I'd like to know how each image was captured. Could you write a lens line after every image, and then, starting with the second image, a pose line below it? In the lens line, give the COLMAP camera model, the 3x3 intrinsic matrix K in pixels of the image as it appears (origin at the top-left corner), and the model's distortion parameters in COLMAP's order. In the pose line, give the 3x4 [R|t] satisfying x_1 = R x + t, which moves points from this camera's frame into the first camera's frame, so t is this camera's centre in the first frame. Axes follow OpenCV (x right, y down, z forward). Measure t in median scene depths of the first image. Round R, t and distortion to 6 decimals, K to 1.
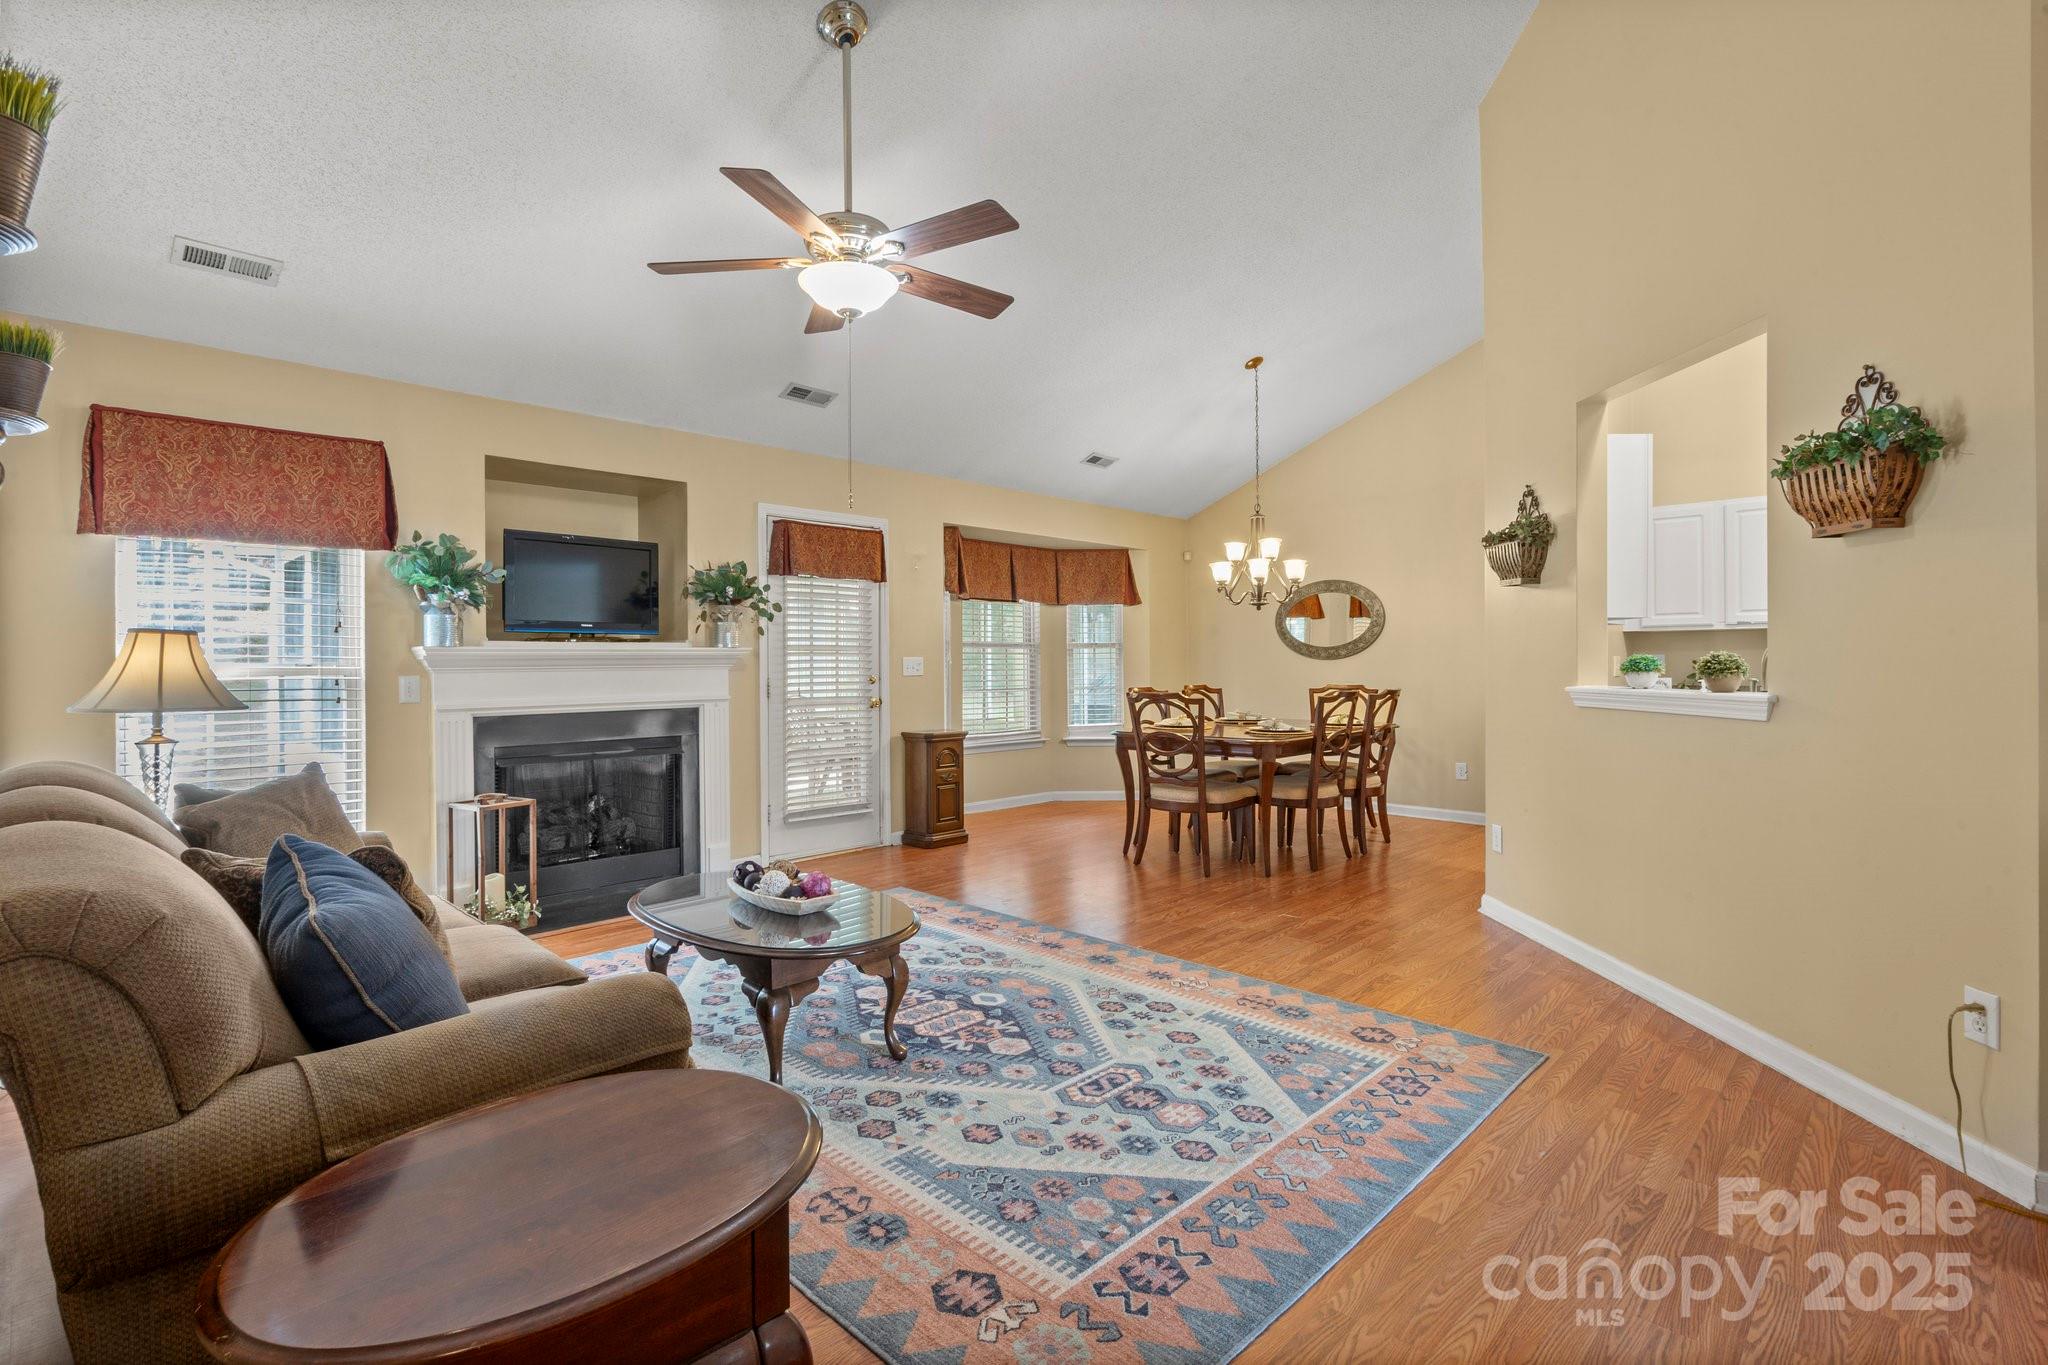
lens RADIAL K [[945.8, 0, 1023.6], [0, 945.8, 668.2], [0, 0, 1]] dist [-0.003574, 0.000384]
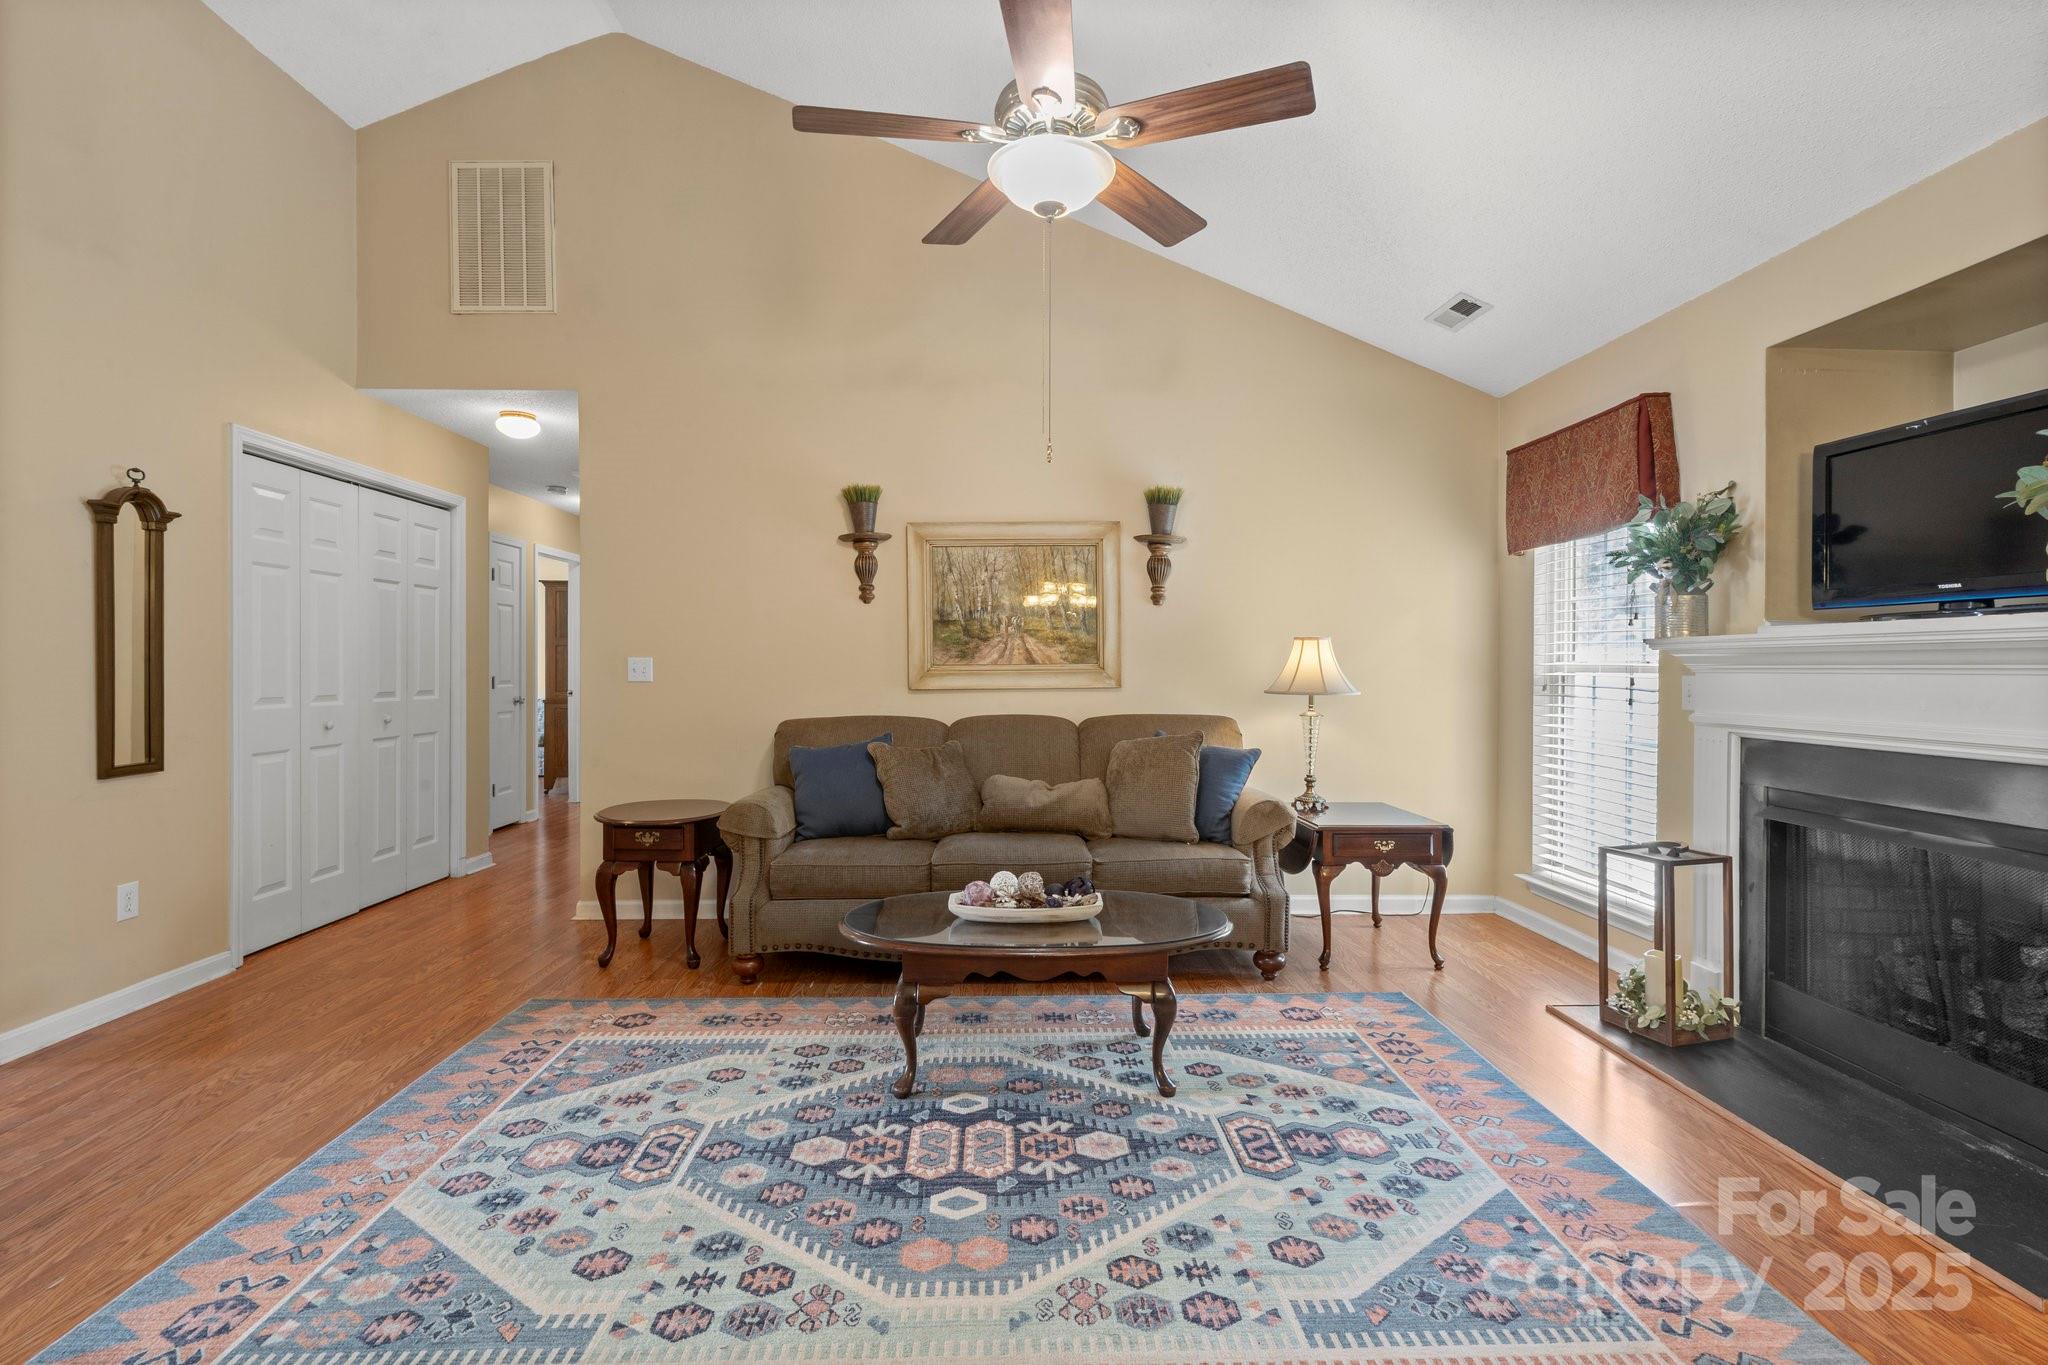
lens RADIAL K [[957.9, 0, 1021.5], [0, 957.9, 670.5], [0, 0, 1]] dist [-0.001075, 0.001394]
pose [[-0.690843, 0.012009, -0.722905, 0.319979], [0.000076, 0.999863, 0.016537, -0.009487], [0.723004, 0.011370, -0.690750, 1.212592]]
